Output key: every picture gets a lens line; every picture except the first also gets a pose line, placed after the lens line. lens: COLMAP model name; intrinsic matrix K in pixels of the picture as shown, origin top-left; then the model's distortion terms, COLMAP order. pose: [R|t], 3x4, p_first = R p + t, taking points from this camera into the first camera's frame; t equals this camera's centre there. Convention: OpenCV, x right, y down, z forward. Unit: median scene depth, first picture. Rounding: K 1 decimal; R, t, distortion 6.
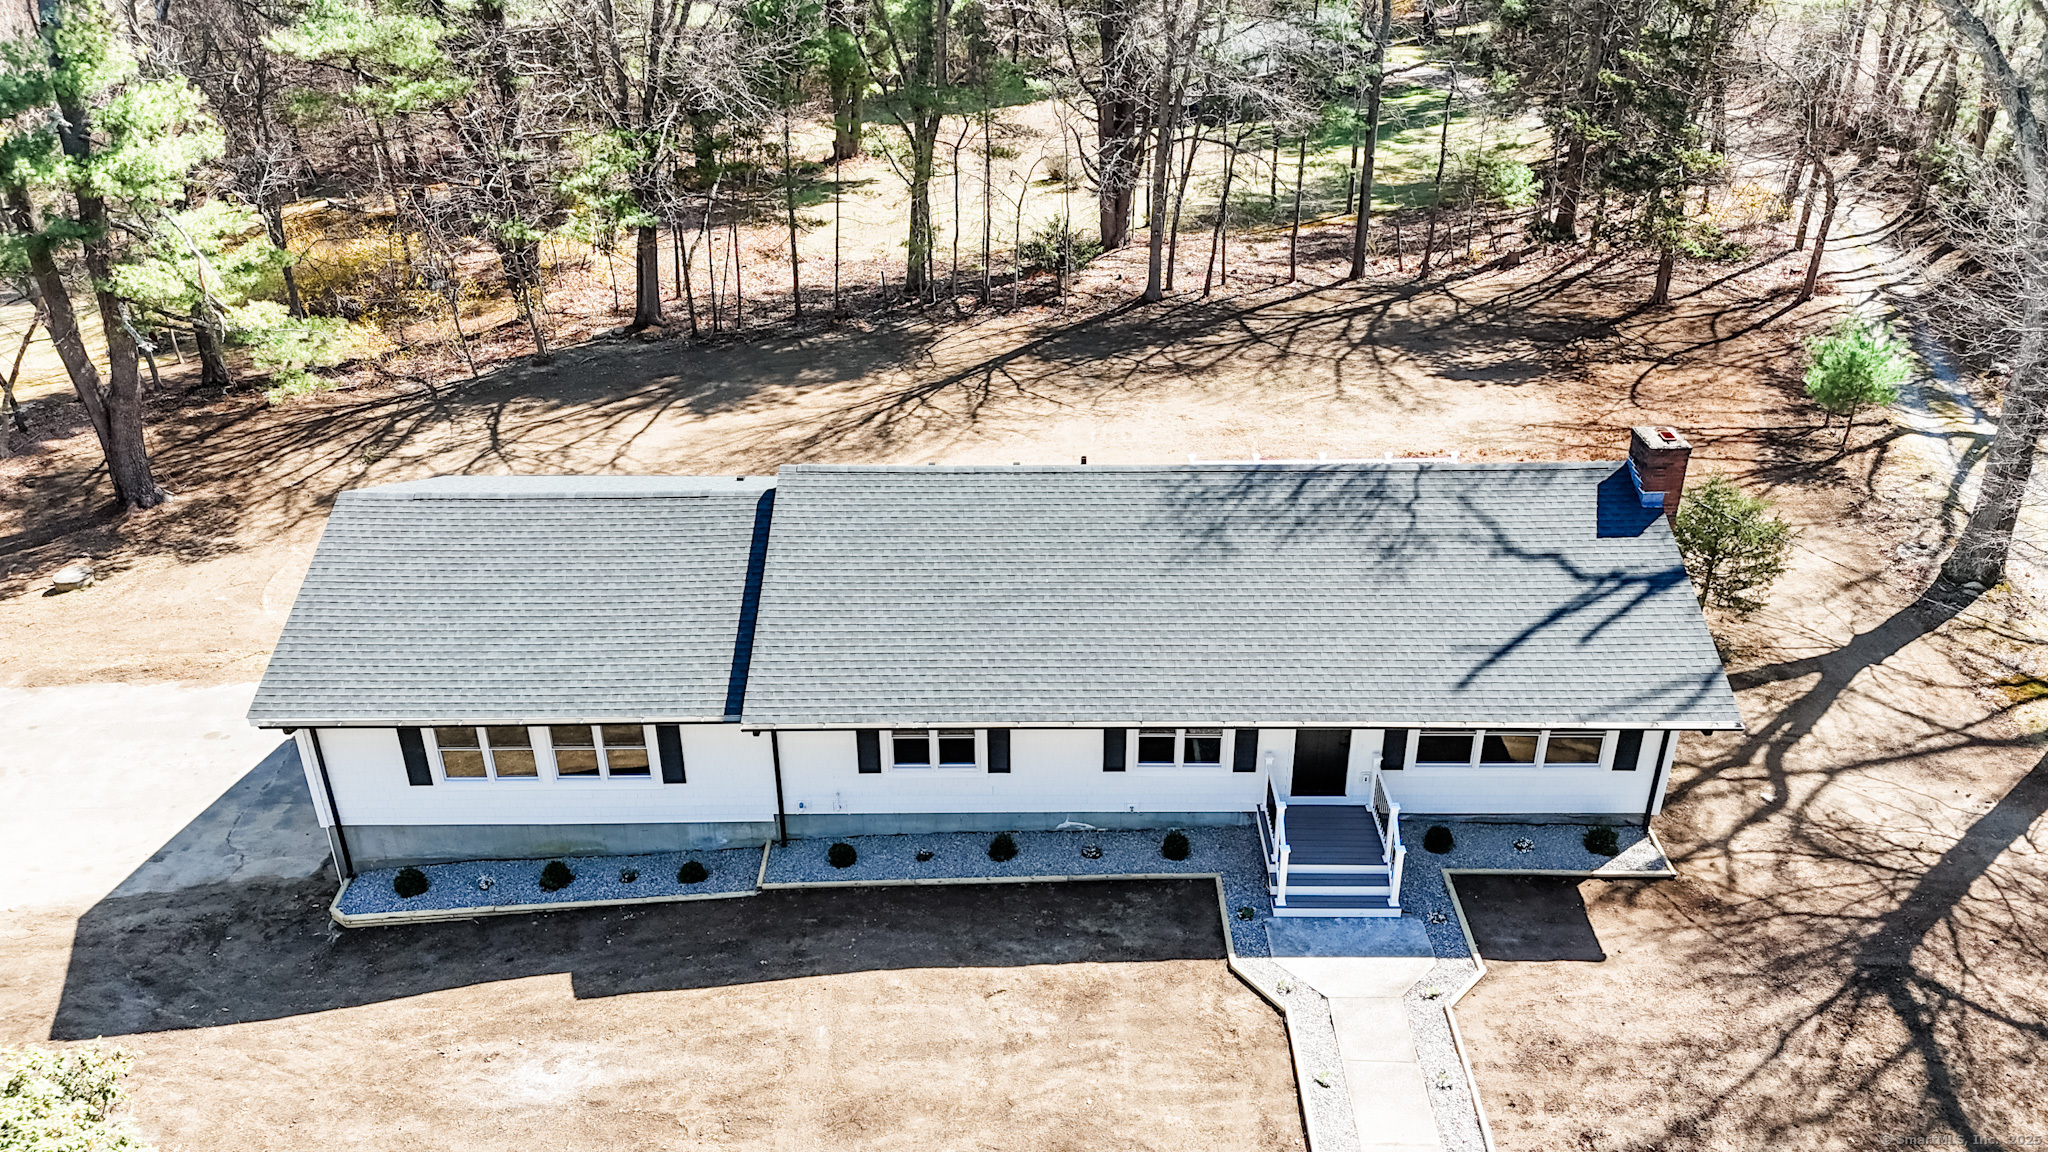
lens RADIAL K [[1545.1, 0, 1008.8], [0, 1545.1, 575.7], [0, 0, 1]] dist [0.051404, -0.004435]
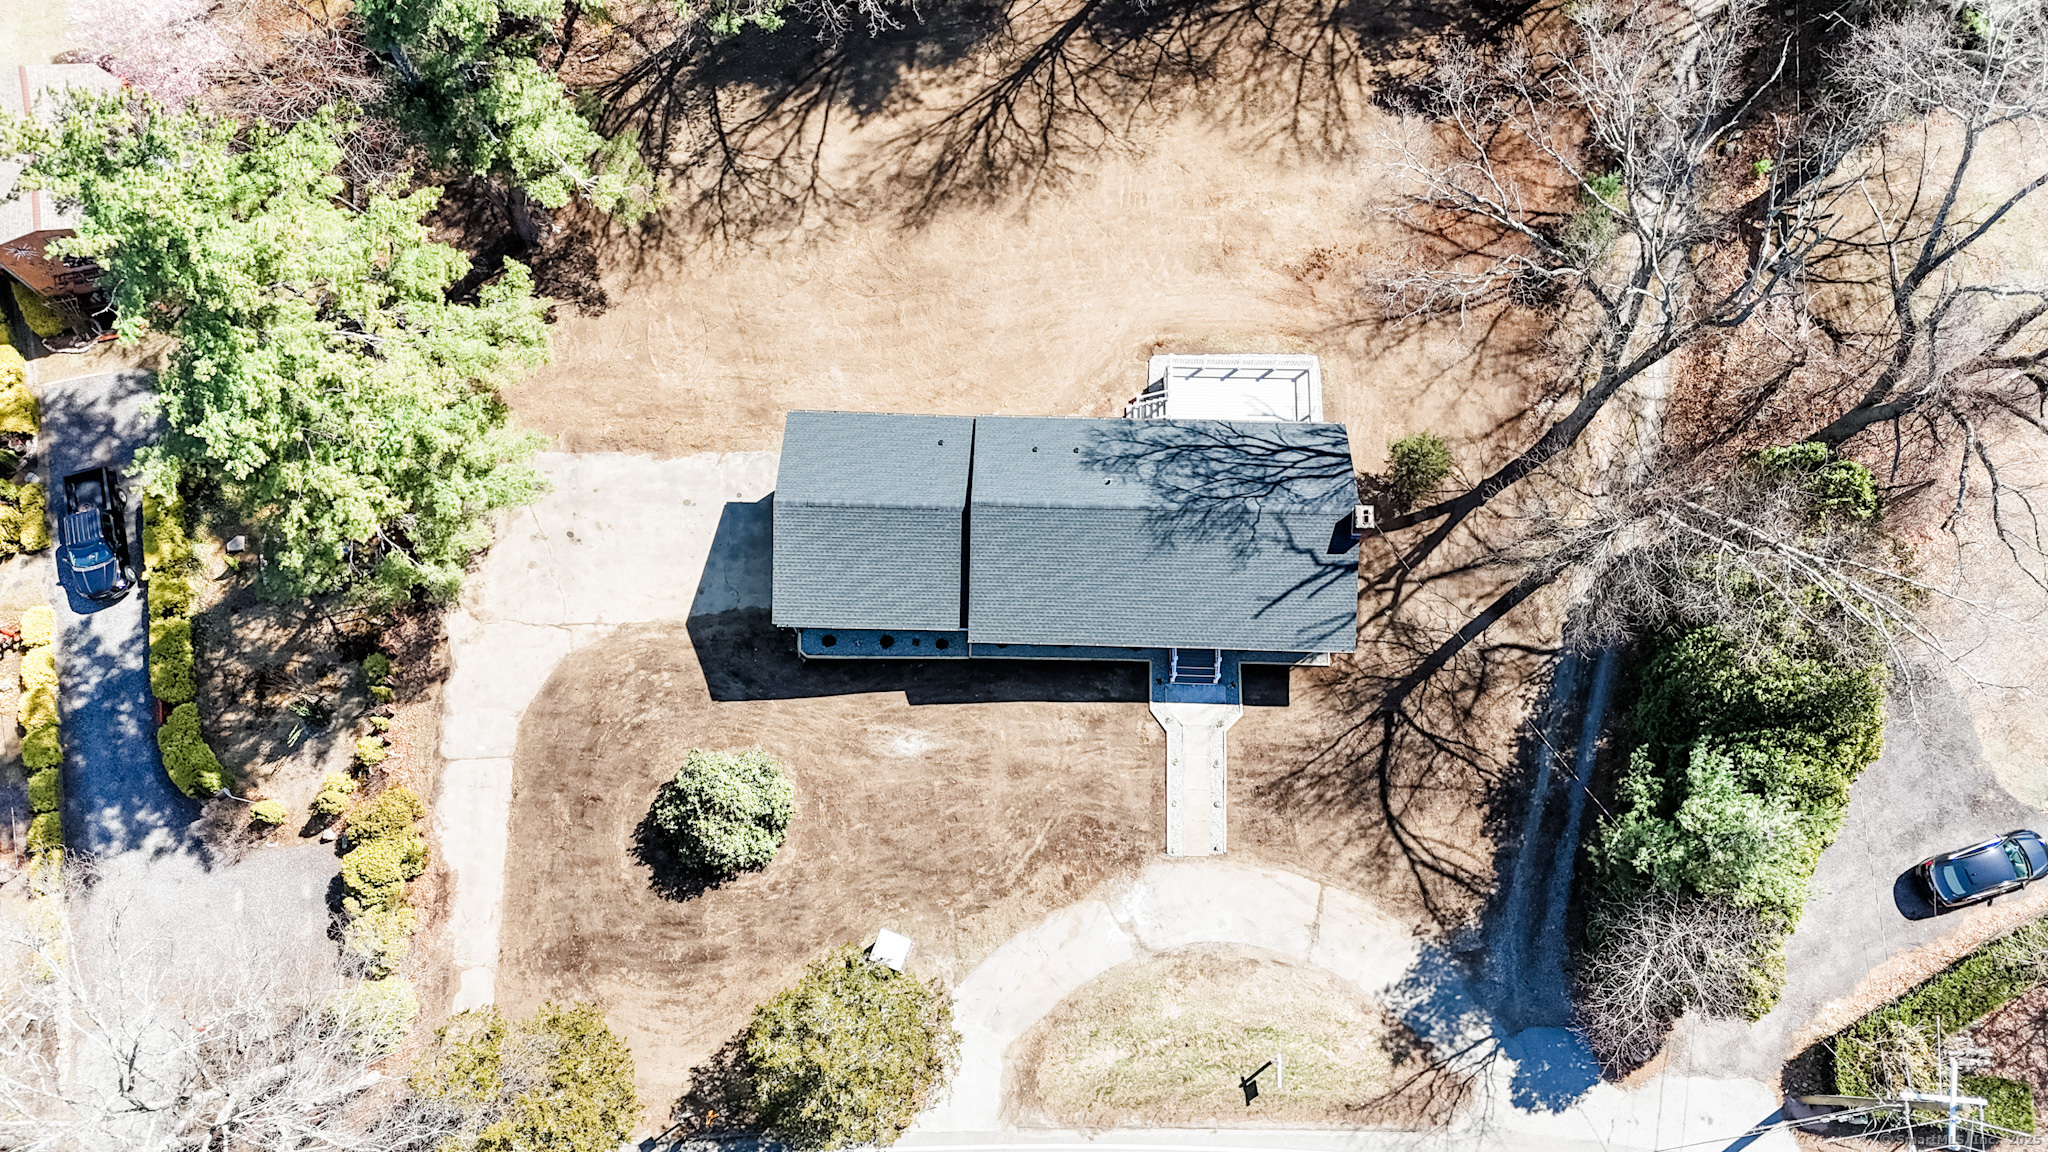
lens RADIAL K [[1444.8, 0, 1024.0], [0, 1444.8, 576.0], [0, 0, 1]] dist [0.189086, -0.000733]
pose [[0.999646, 0.015431, 0.021676, -0.130786], [-0.026379, 0.681285, 0.731543, -1.675839], [-0.003479, -0.731856, 0.681451, -0.536603]]
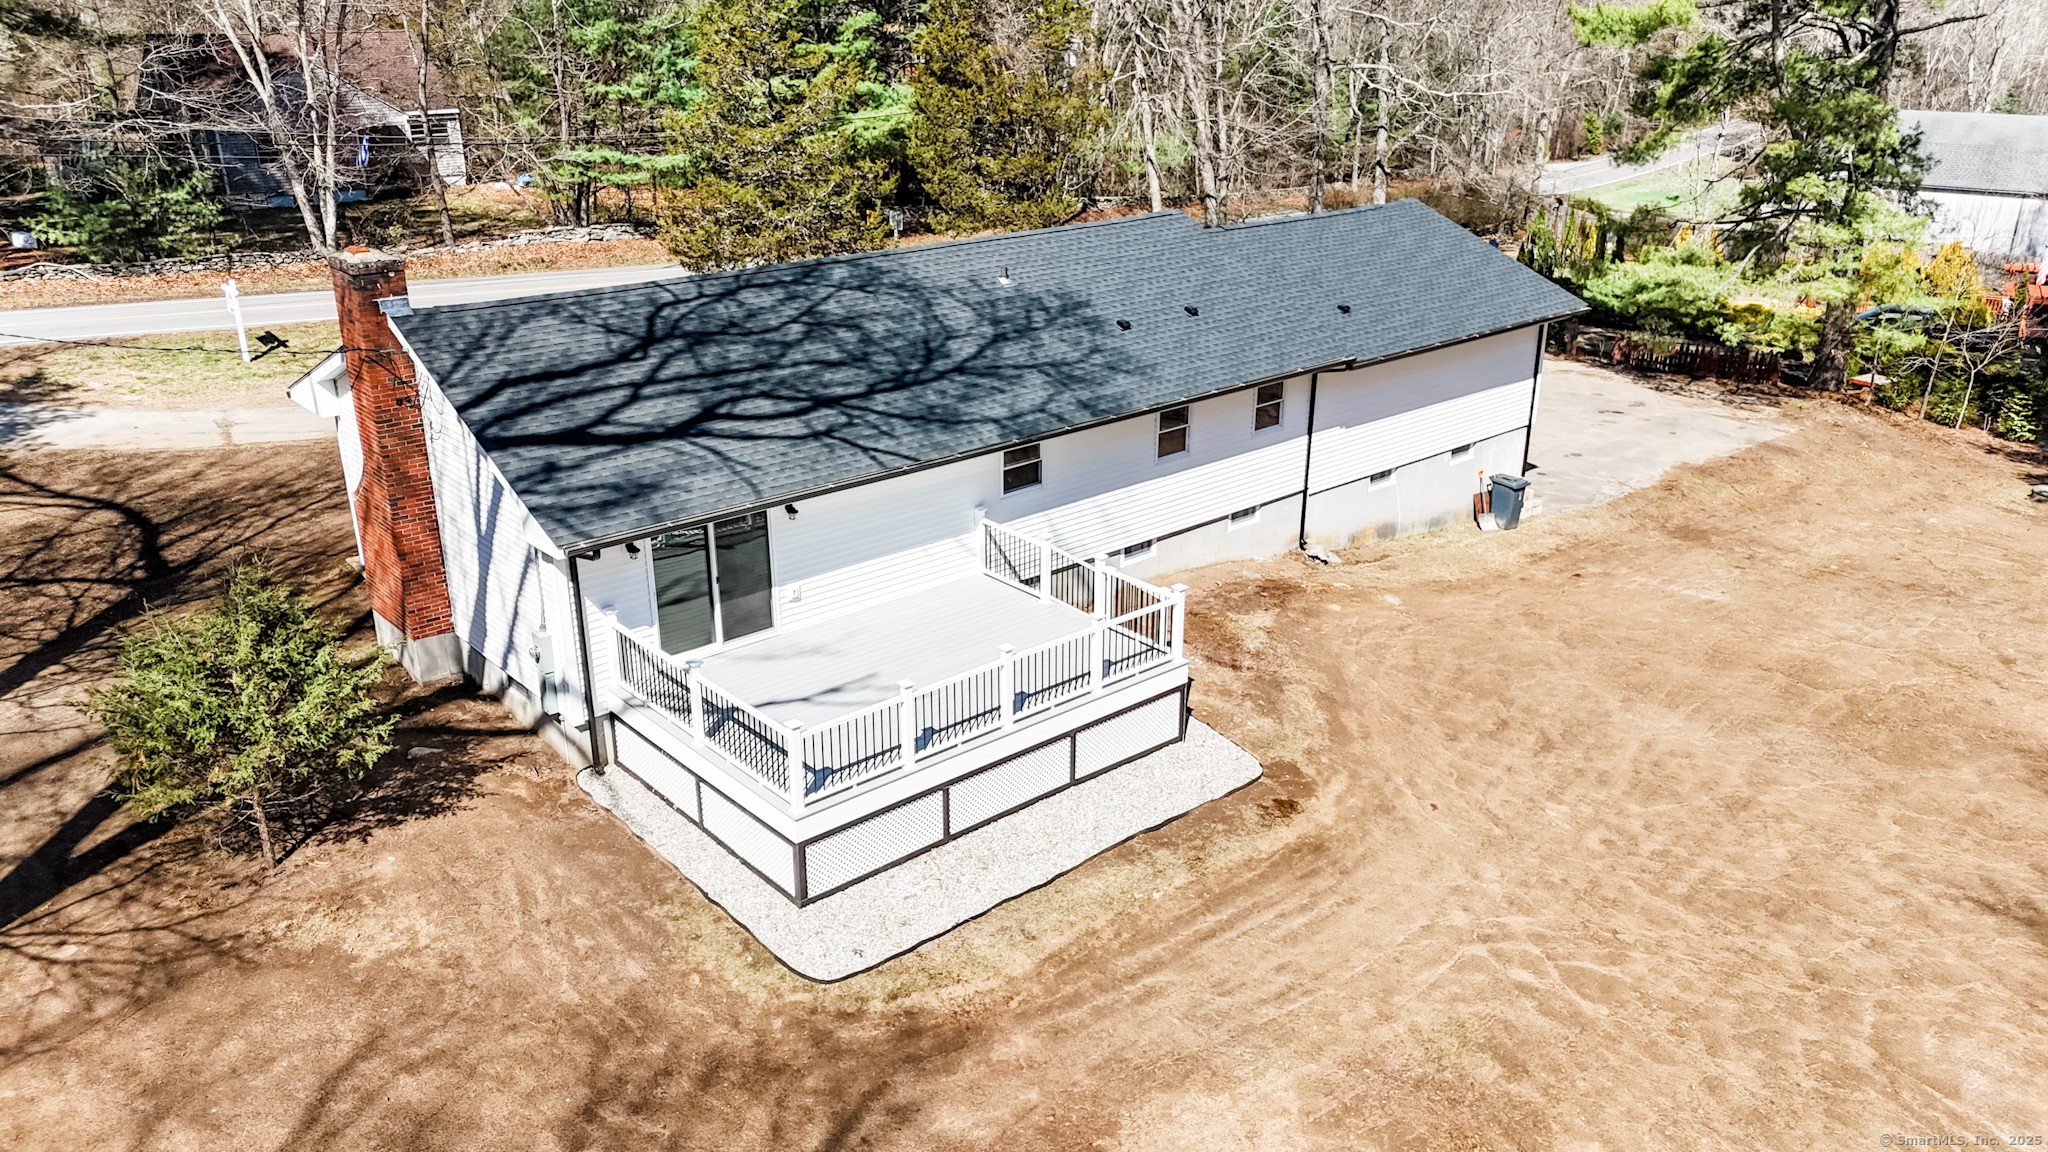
lens RADIAL K [[1495.4, 0, 1053.9], [0, 1495.4, 644.9], [0, 0, 1]] dist [0.066125, -0.004460]
pose [[-0.734692, 0.290120, -0.613235, 0.737814], [-0.285170, 0.688128, 0.667202, -0.593513], [0.615553, 0.665064, -0.422829, 1.800475]]
